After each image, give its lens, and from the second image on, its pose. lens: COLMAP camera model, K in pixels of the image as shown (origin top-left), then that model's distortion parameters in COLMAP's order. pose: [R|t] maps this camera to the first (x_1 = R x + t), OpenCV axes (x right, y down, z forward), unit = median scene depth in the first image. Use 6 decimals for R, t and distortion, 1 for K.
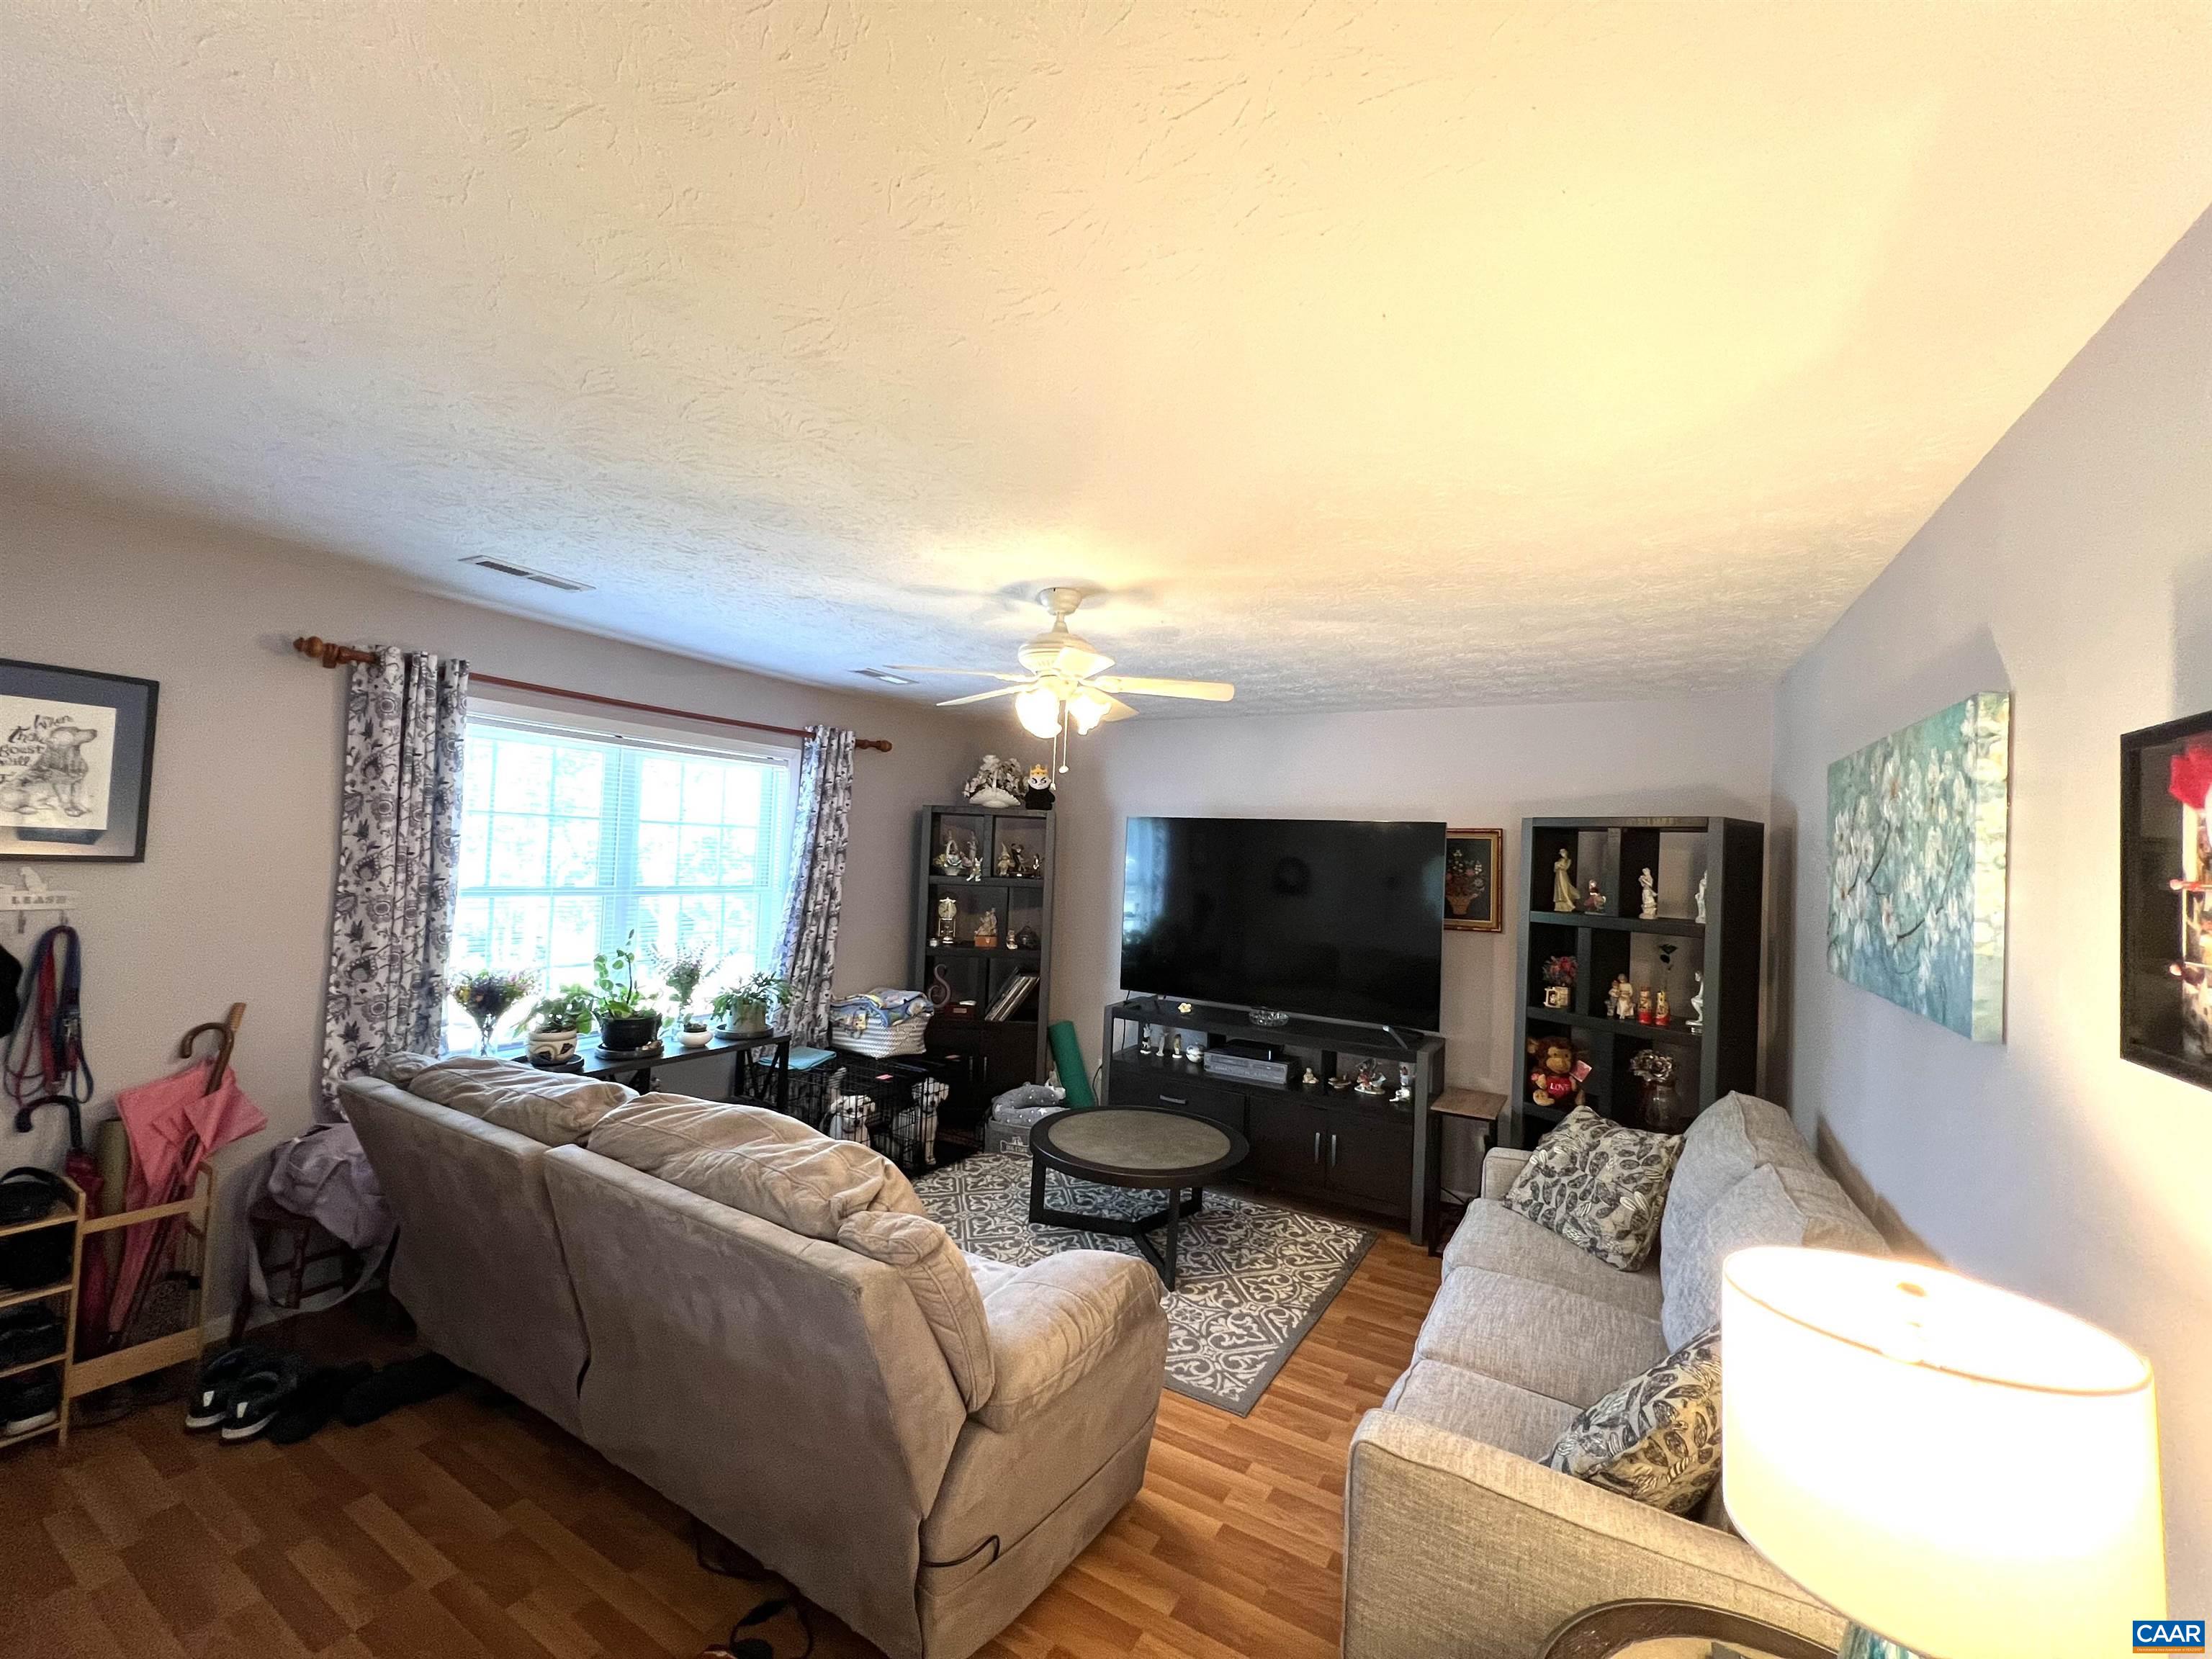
lens RADIAL K [[892.5, 0, 1112.5], [0, 892.5, 827.6], [0, 0, 1]] dist [-0.003988, -0.000056]
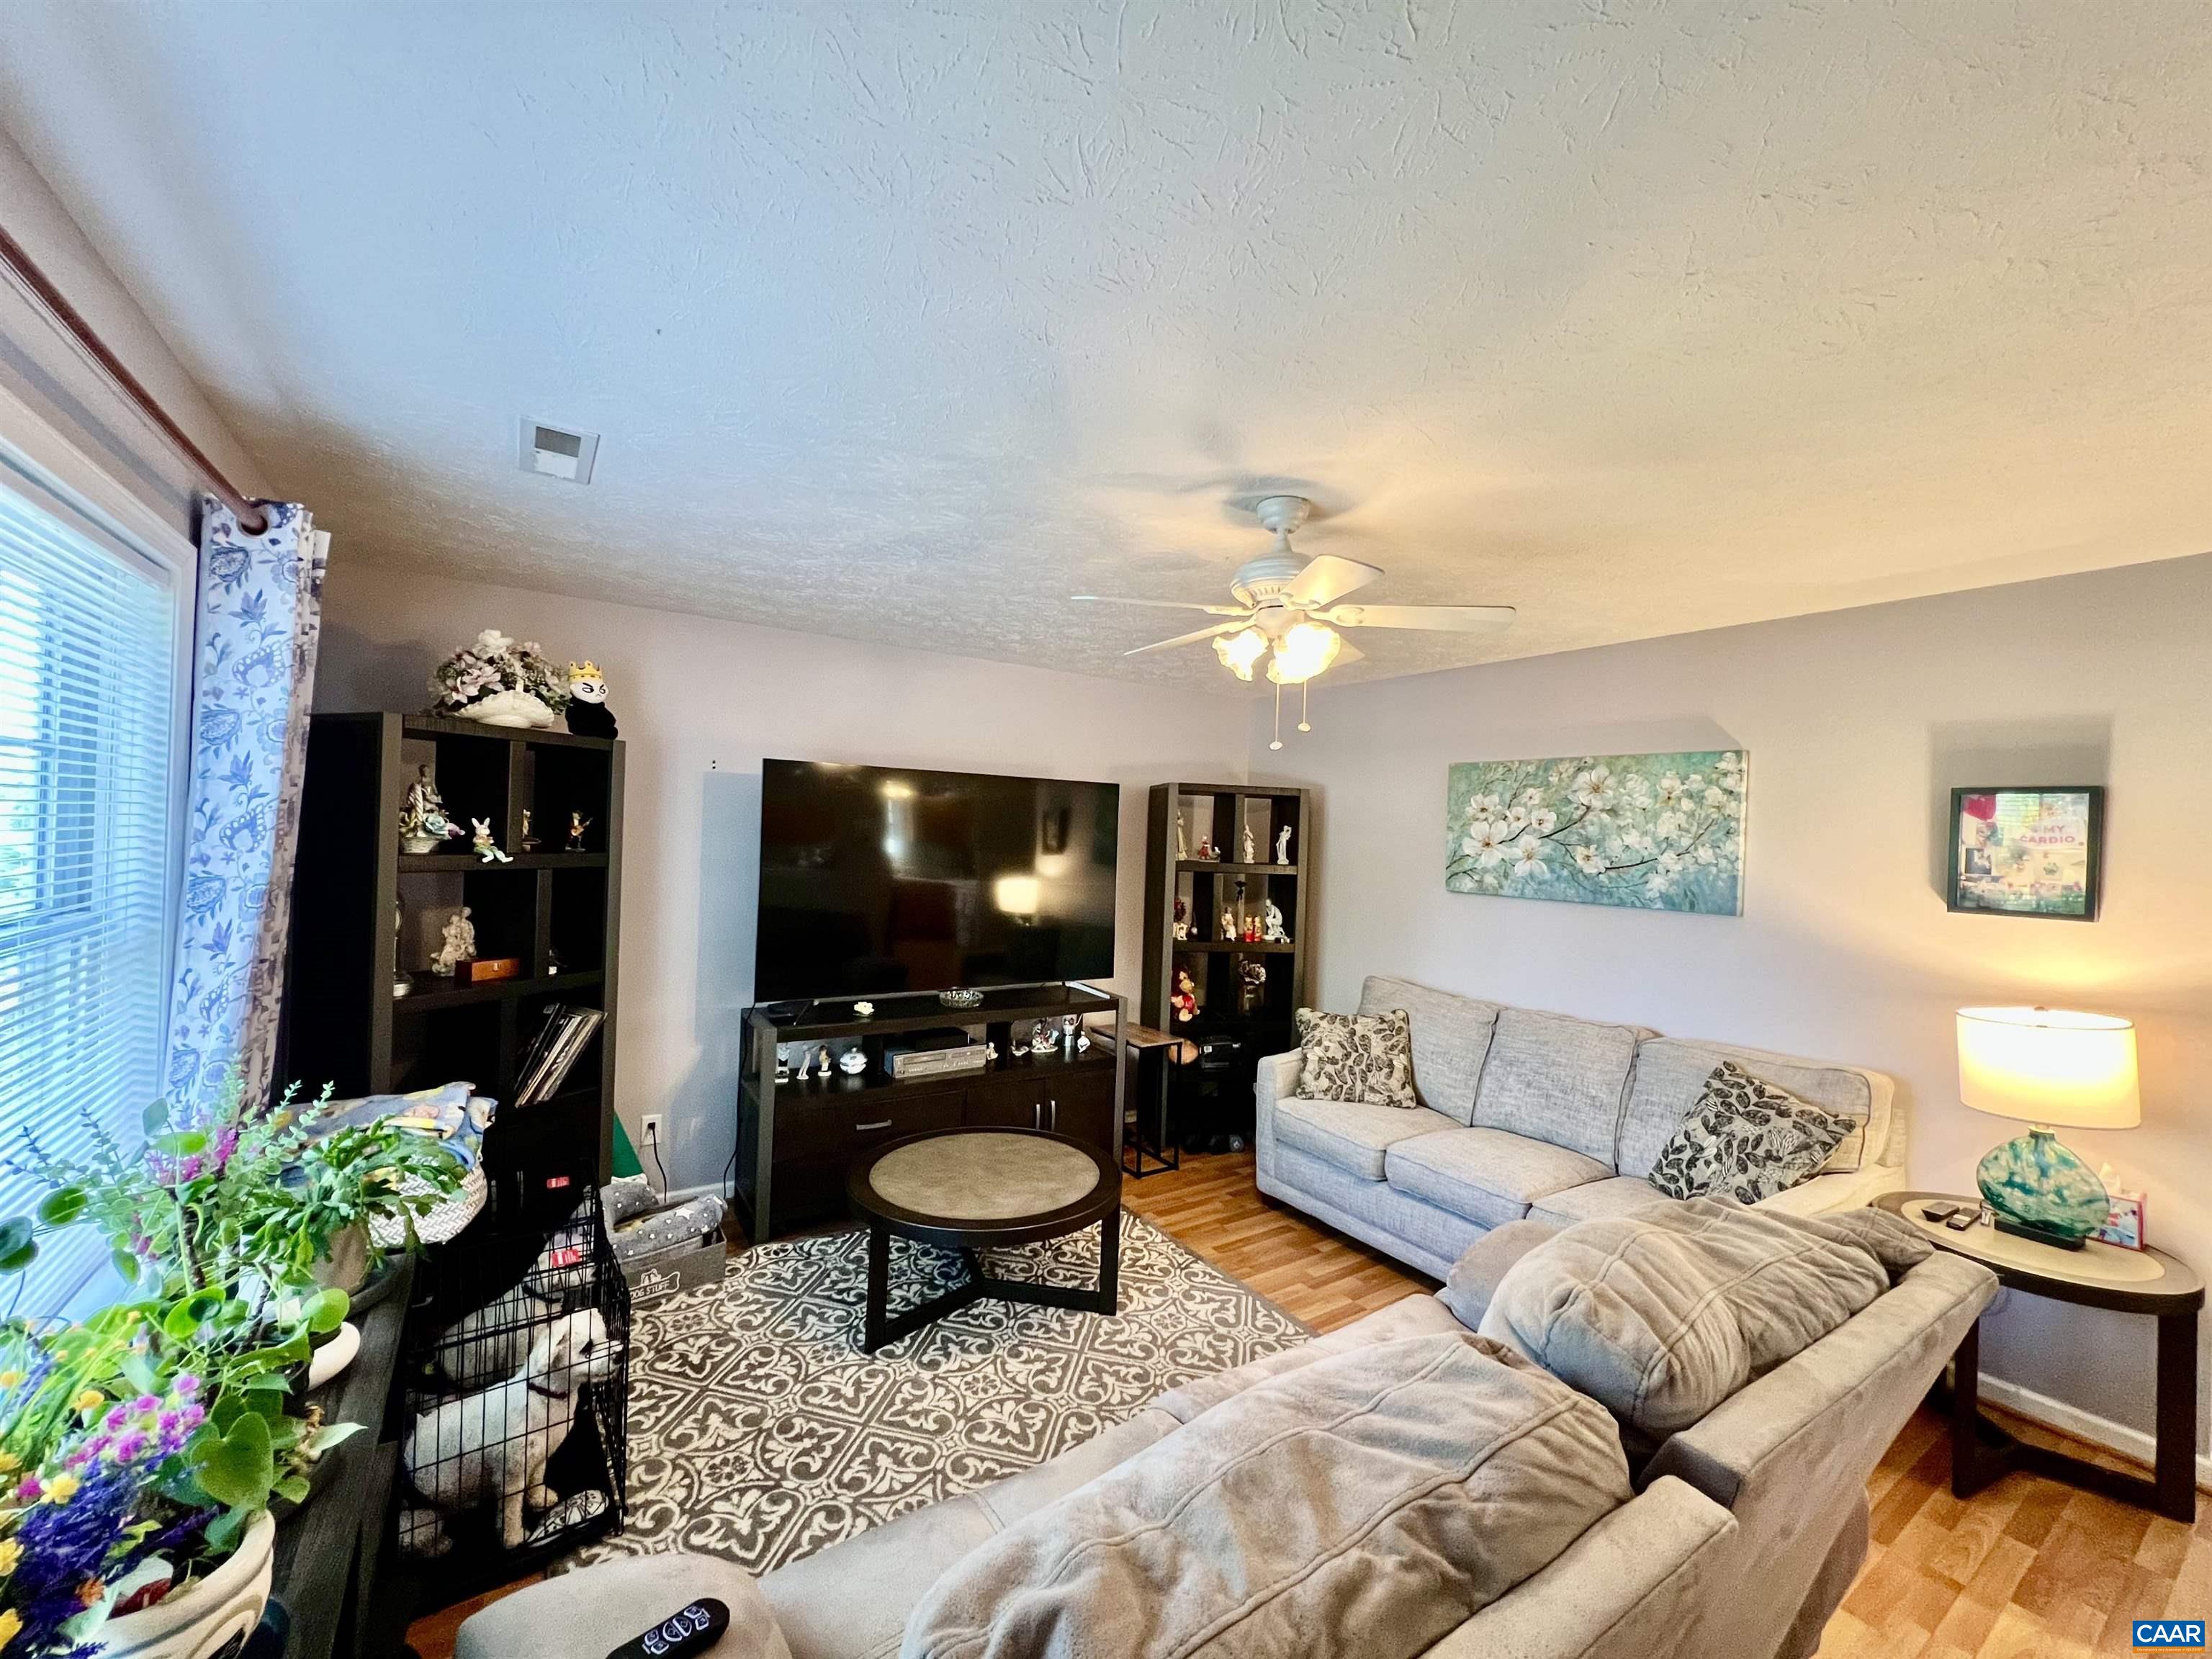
lens RADIAL K [[892.8, 0, 1107.0], [0, 892.8, 827.4], [0, 0, 1]] dist [0.004318, 0.000154]
pose [[0.445539, -0.022608, 0.894977, -0.625804], [-0.040336, 0.998159, 0.045295, -0.000996], [-0.894353, -0.056280, 0.443807, 0.558556]]
